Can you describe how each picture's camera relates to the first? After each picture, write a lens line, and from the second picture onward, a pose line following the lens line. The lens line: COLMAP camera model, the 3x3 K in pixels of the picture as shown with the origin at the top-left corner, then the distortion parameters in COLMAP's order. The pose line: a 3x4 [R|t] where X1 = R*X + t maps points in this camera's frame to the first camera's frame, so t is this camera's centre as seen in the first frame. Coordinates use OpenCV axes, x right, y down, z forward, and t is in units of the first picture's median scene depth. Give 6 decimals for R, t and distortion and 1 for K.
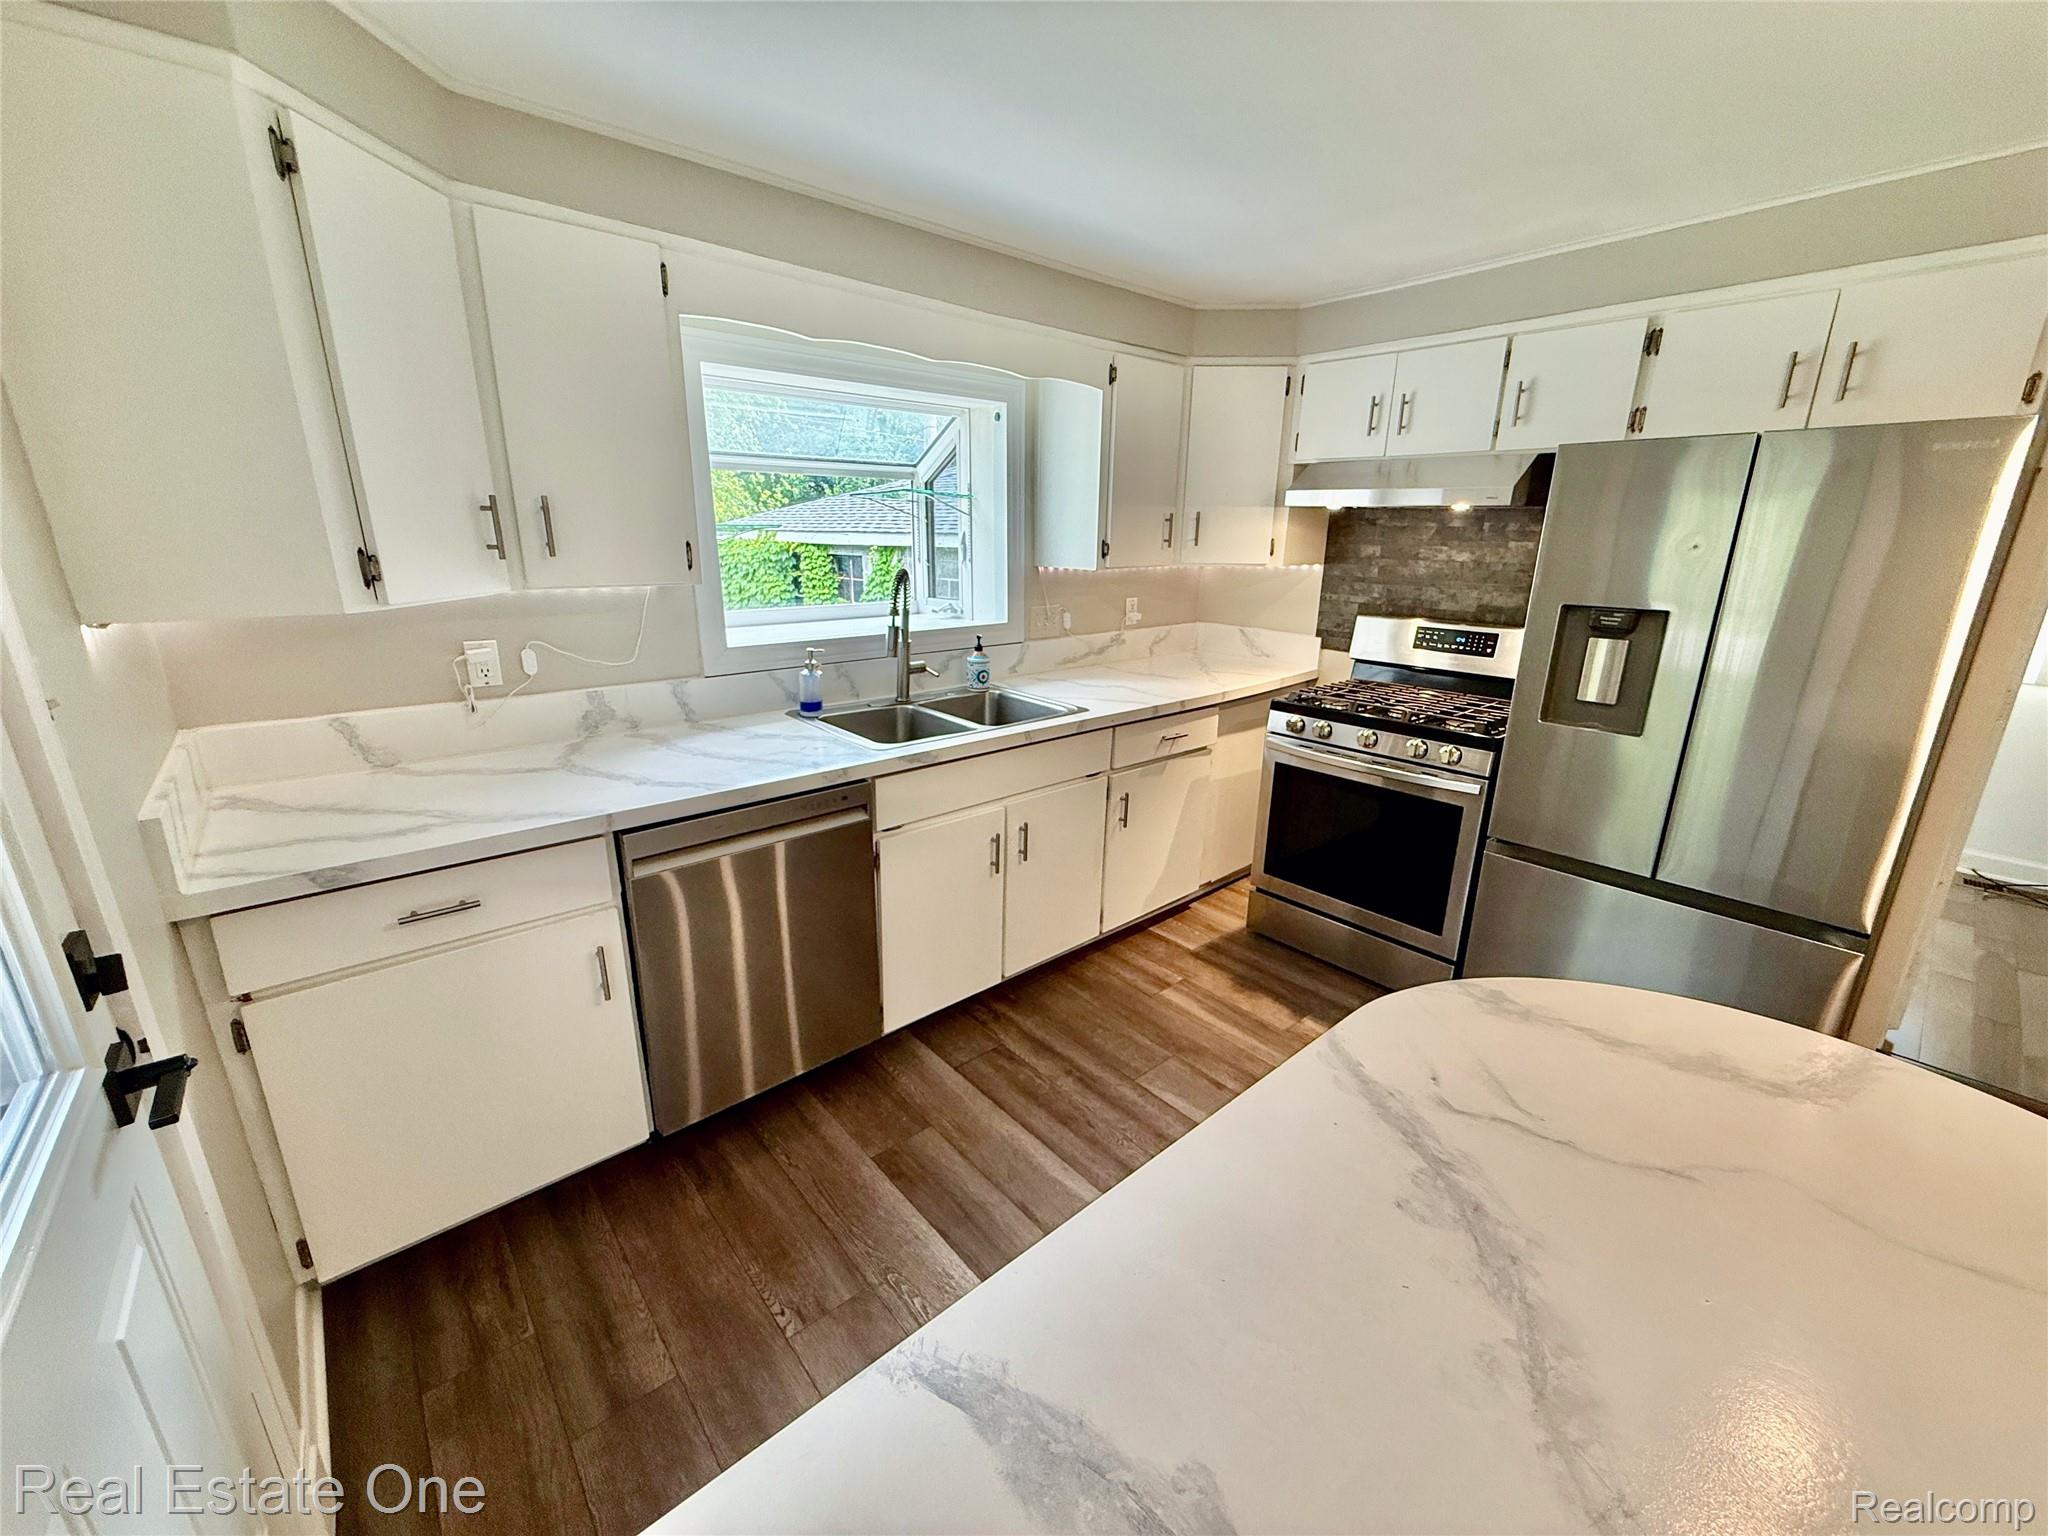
lens RADIAL K [[815.0, 0, 1022.0], [0, 815.0, 771.5], [0, 0, 1]] dist [-0.000134, 0.000272]
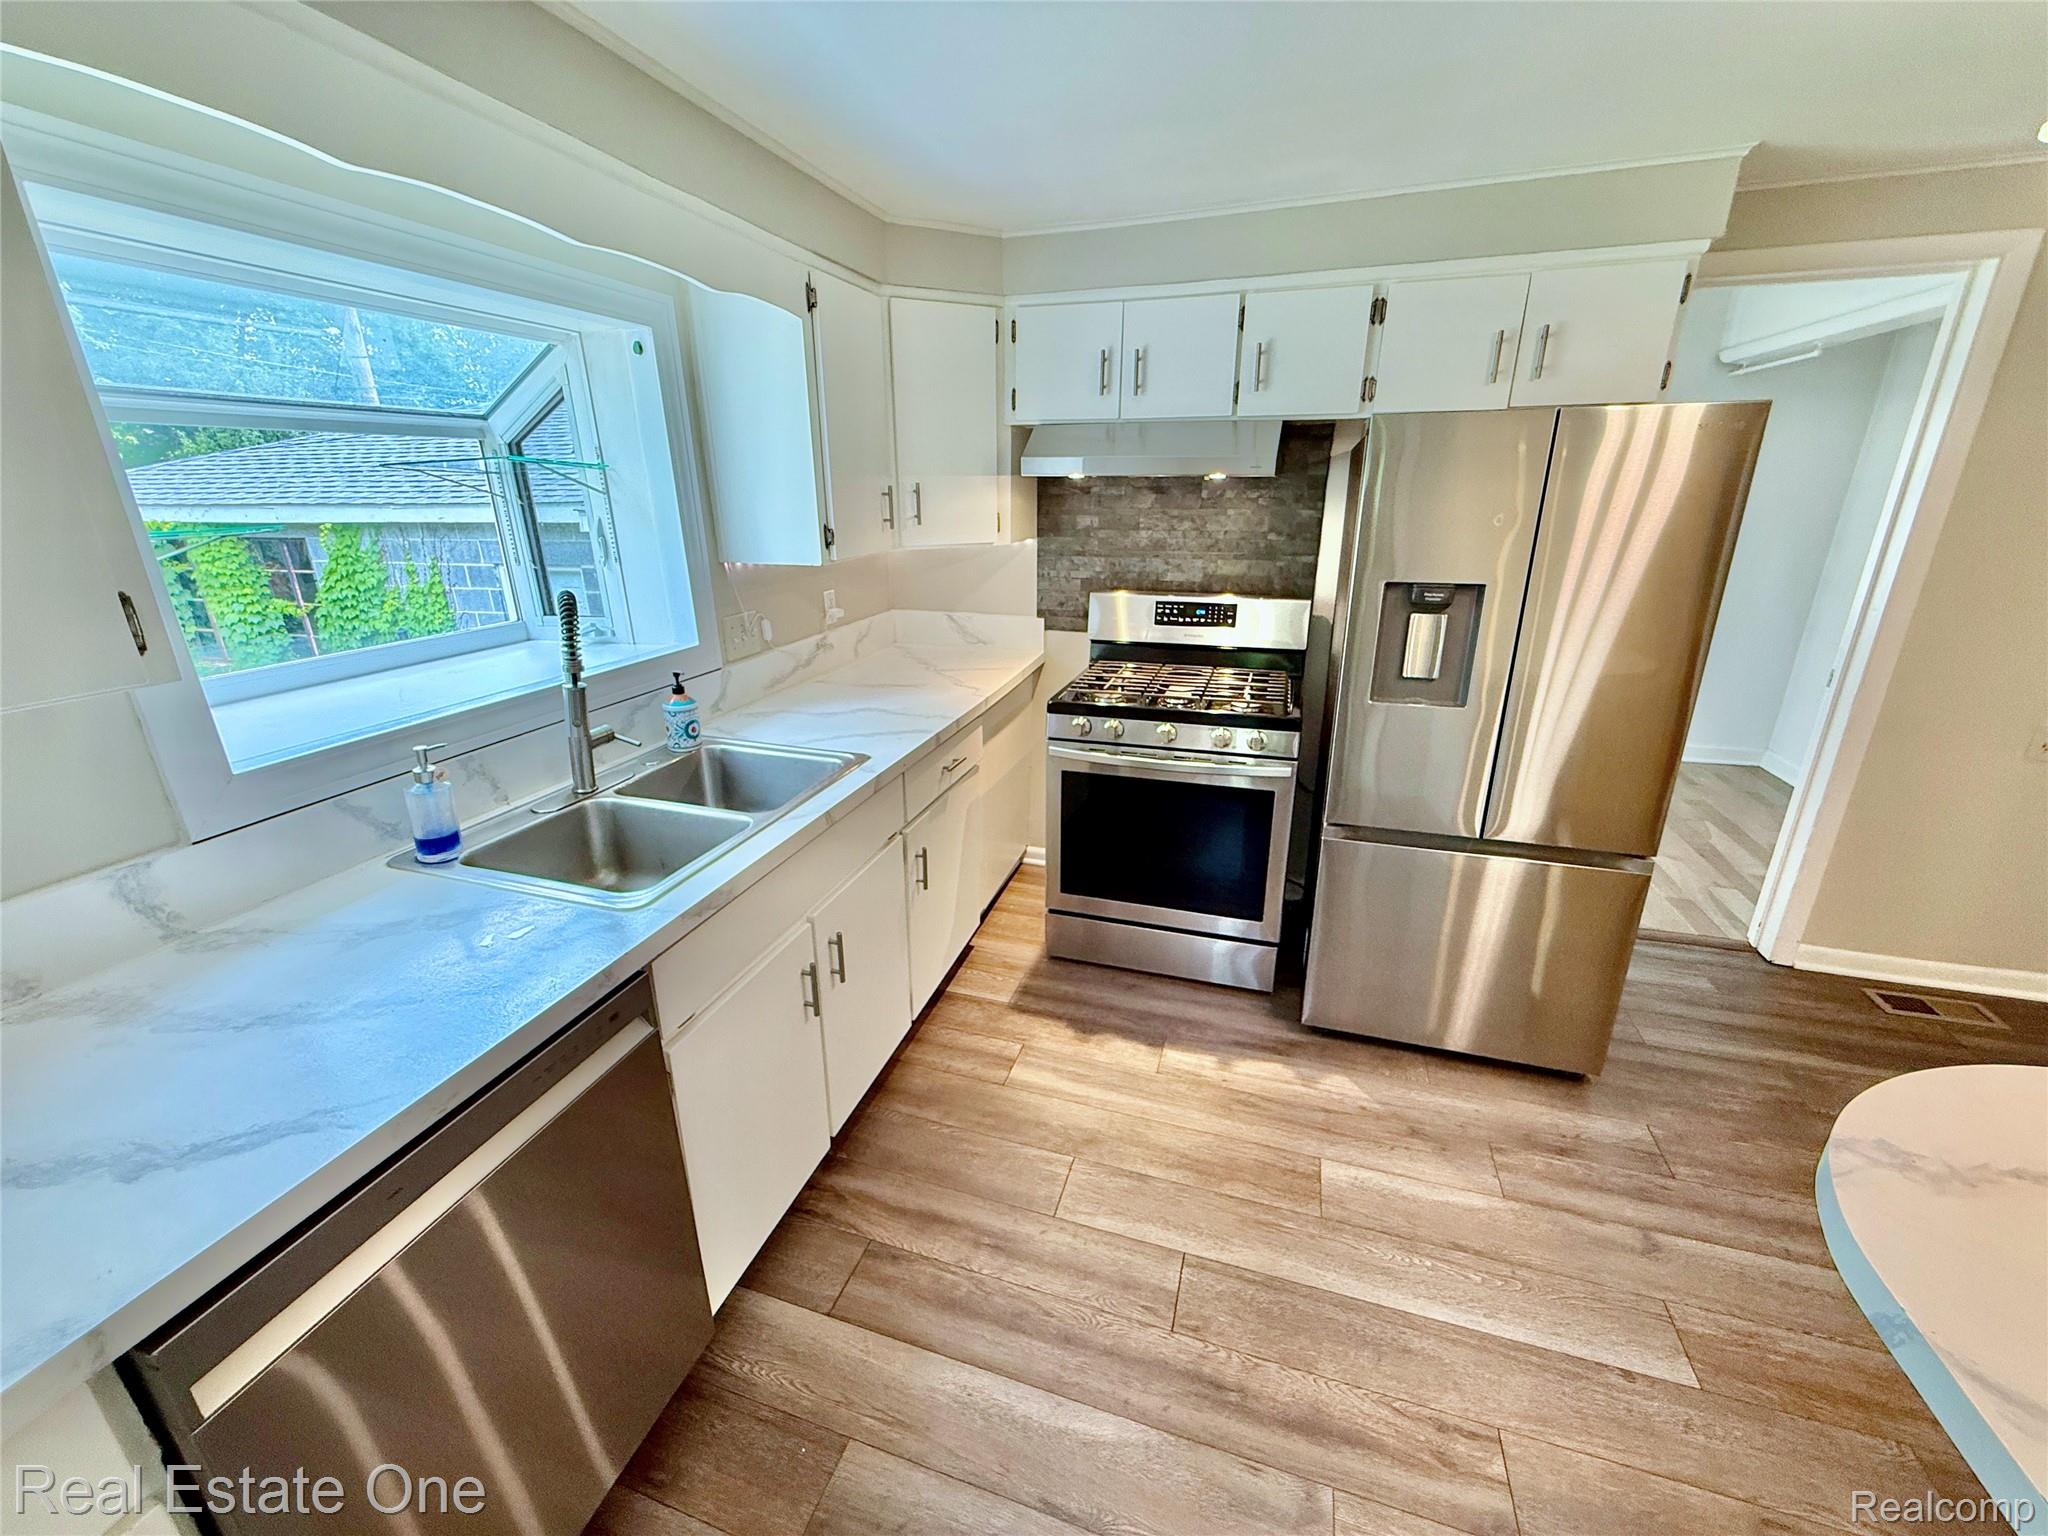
lens RADIAL K [[815.0, 0, 1017.4], [0, 815.0, 769.0], [0, 0, 1]] dist [-0.000134, 0.000272]
pose [[0.855909, -0.187393, 0.481979, -0.161167], [0.163857, 0.982284, 0.090931, -0.106238], [-0.490480, 0.001147, 0.871451, 0.268474]]
